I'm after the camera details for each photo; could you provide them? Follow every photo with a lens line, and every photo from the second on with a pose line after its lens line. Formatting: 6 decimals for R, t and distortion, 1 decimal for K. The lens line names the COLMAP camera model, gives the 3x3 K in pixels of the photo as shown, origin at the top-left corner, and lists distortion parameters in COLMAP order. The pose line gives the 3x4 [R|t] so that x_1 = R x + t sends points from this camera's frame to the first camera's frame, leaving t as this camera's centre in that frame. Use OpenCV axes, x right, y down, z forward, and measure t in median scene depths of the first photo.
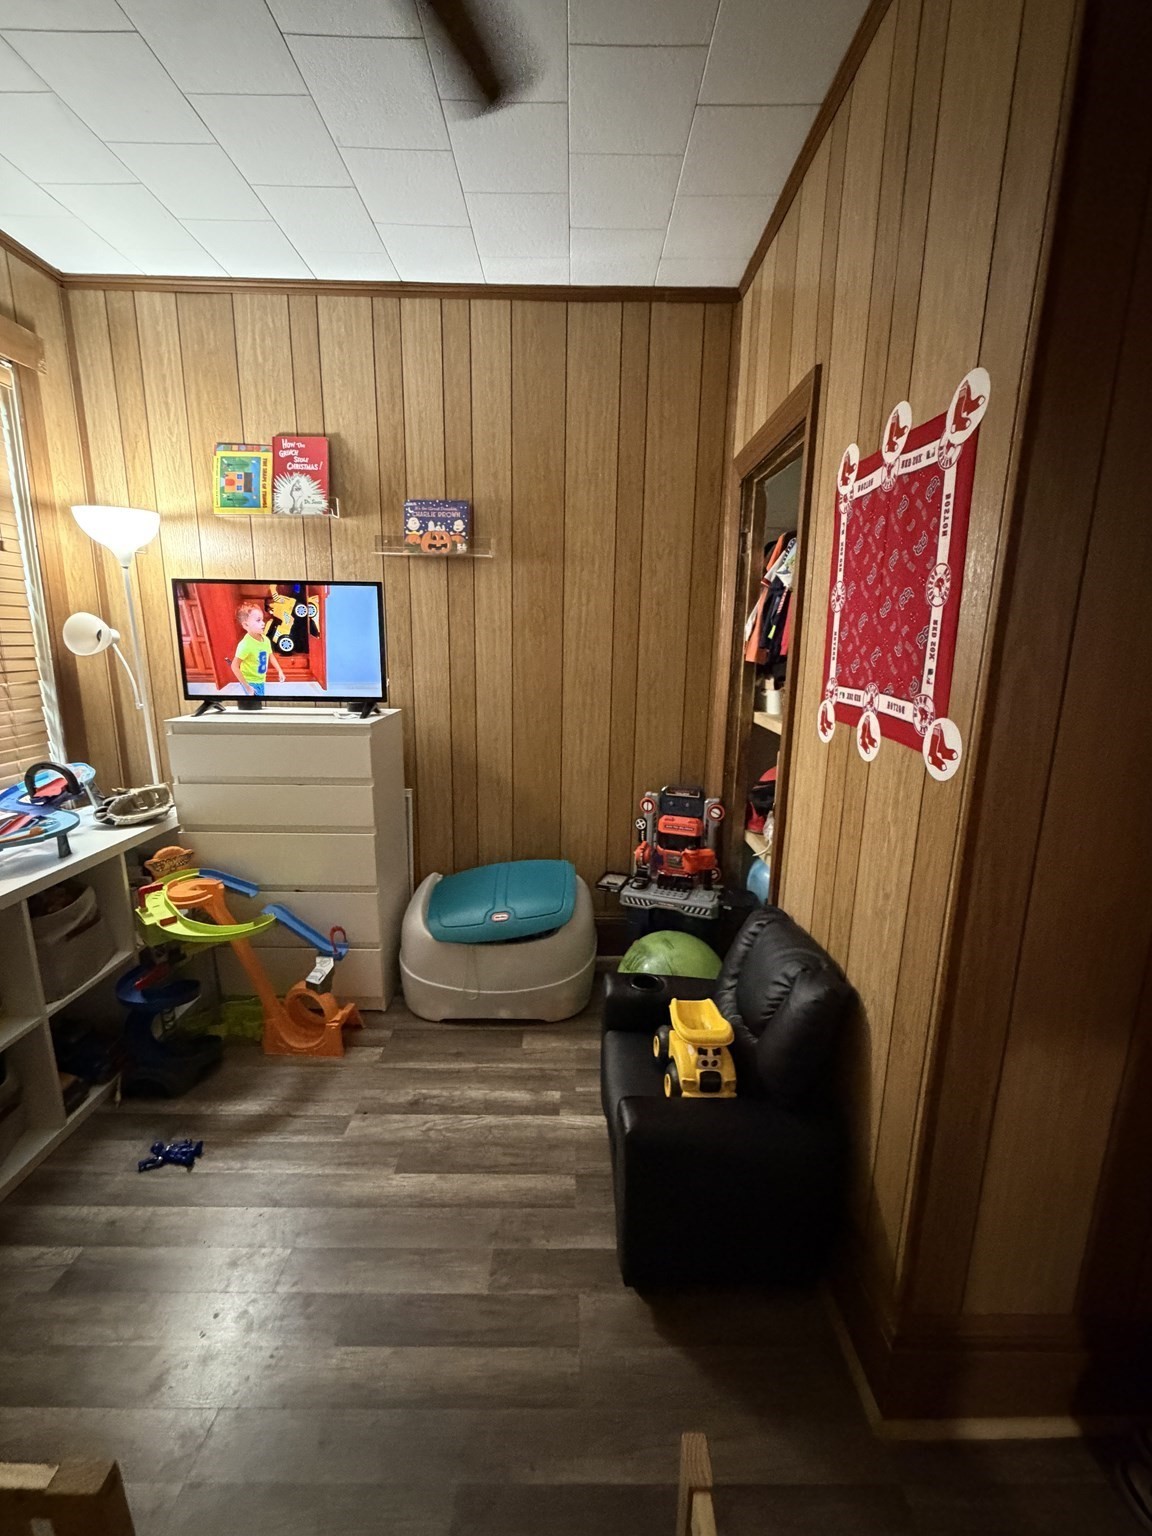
lens RADIAL K [[605.8, 0, 578.6], [0, 605.8, 762.9], [0, 0, 1]] dist [-0.004111, 0.000846]
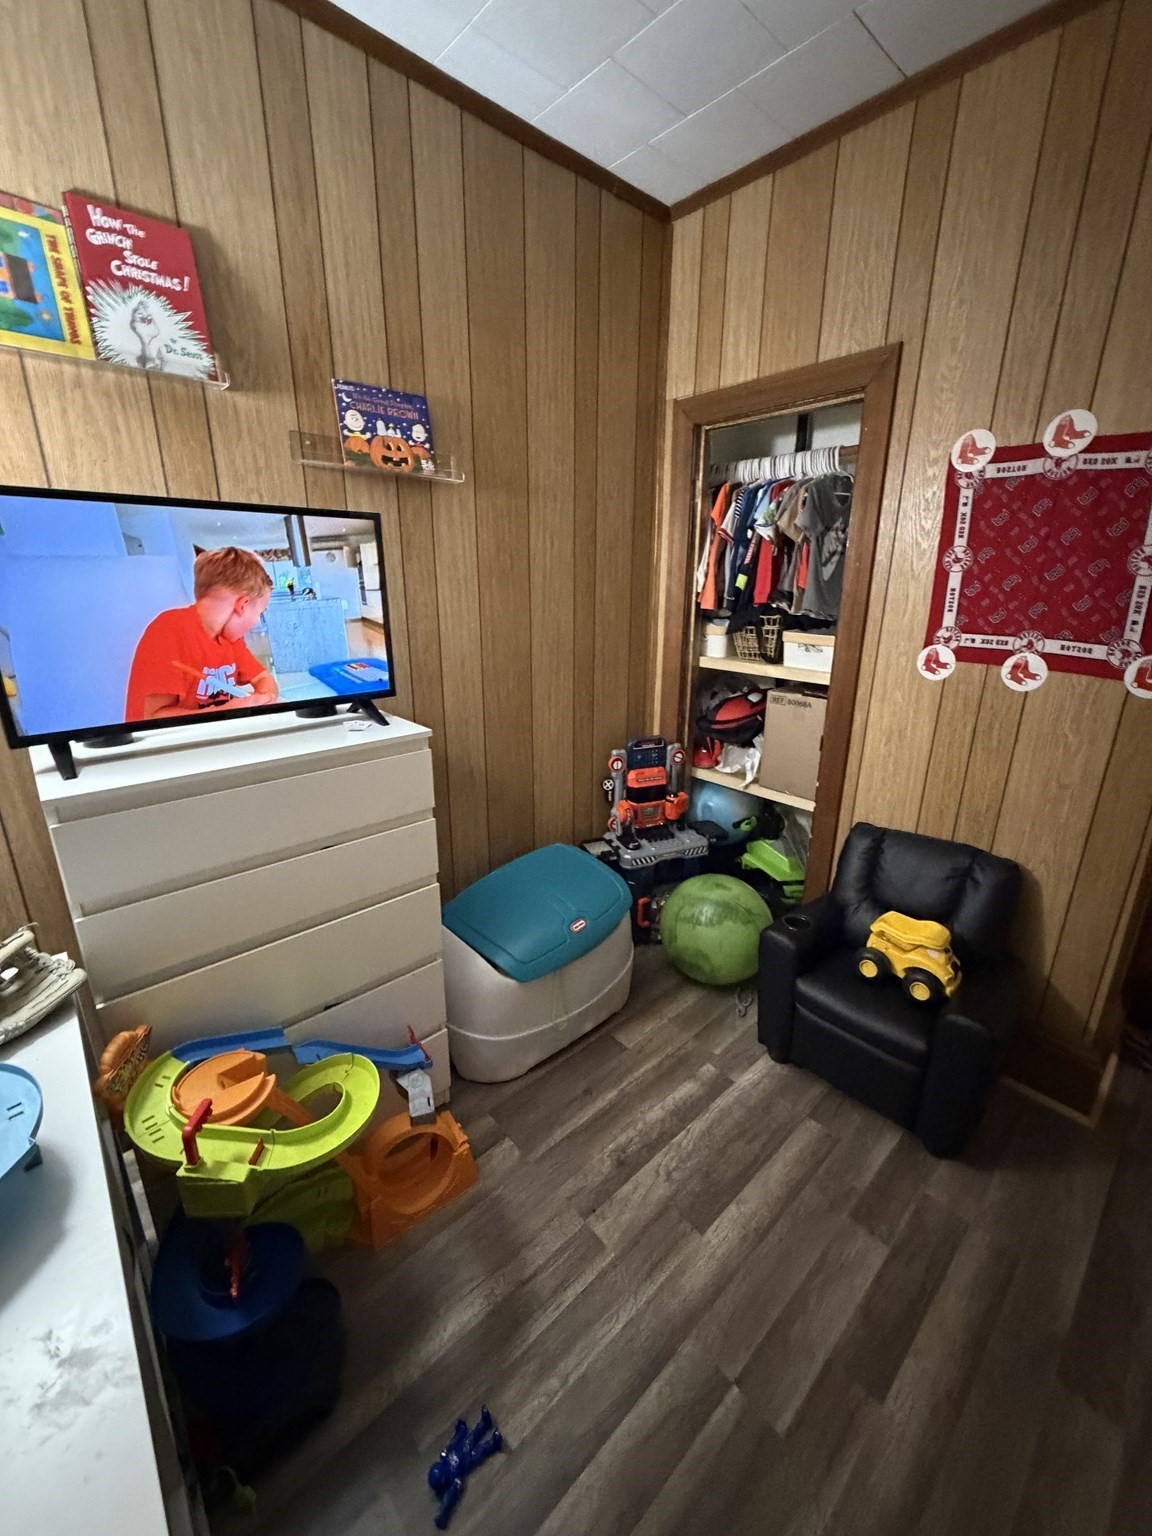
lens RADIAL K [[605.8, 0, 575.6], [0, 605.8, 762.2], [0, 0, 1]] dist [-0.004111, 0.000846]
pose [[0.747726, -0.207507, 0.630751, -0.597374], [0.137900, 0.977733, 0.158184, -0.104129], [-0.649530, -0.031298, 0.759692, 0.338229]]
